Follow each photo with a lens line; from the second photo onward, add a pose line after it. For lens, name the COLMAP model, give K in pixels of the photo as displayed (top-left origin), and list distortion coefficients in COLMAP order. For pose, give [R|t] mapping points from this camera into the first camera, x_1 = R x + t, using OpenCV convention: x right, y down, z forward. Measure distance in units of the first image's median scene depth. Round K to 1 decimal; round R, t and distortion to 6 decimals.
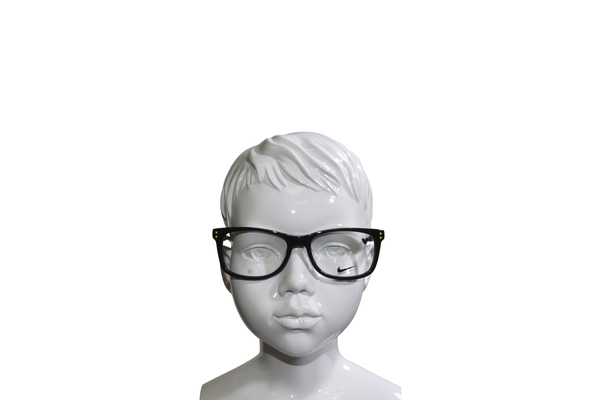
lens RADIAL K [[487.8, 0, 300.5], [0, 487.8, 204.6], [0, 0, 1]] dist [-0.013557, -0.000893]
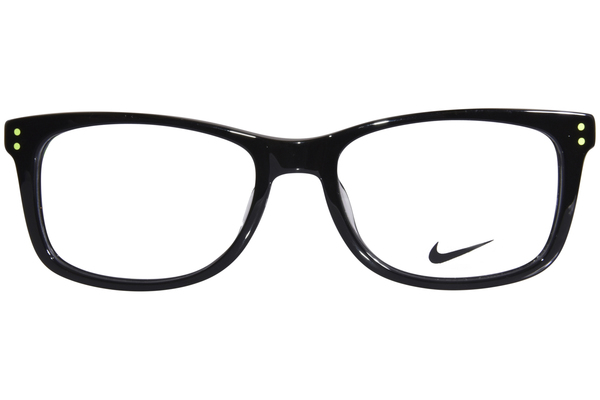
lens RADIAL K [[941.1, 0, 299.1], [0, 941.1, 199.2], [0, 0, 1]] dist [-0.291085, 0.000000]
pose [[0.999855, -0.014461, -0.009003, 0.003931], [0.015490, 0.991754, 0.127219, 0.029828], [0.007089, -0.127340, 0.991834, 0.446530]]
